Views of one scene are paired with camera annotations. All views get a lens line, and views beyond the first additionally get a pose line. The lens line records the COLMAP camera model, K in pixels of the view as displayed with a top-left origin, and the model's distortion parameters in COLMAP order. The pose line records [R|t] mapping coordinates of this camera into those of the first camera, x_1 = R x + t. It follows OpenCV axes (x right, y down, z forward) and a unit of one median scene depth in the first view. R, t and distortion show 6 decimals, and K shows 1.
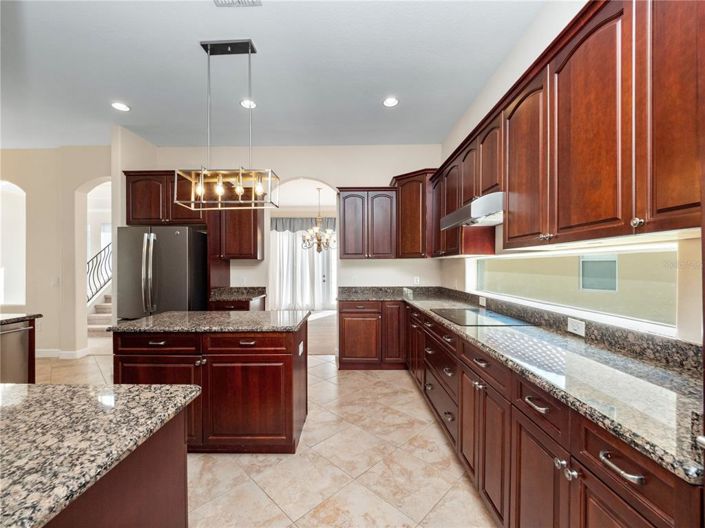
lens RADIAL K [[300.8, 0, 352.0], [0, 300.8, 265.9], [0, 0, 1]] dist [0.001544, -0.002001]
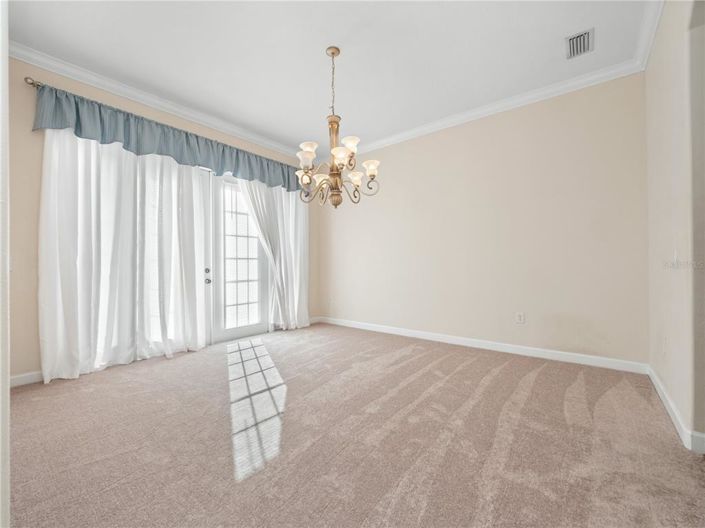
lens RADIAL K [[300.8, 0, 352.3], [0, 300.8, 263.0], [0, 0, 1]] dist [0.001544, -0.002001]
pose [[0.627849, 0.001158, 0.778334, -0.317063], [-0.002853, 0.999996, 0.000813, 0.022286], [-0.778330, -0.002731, 0.627850, 0.555316]]
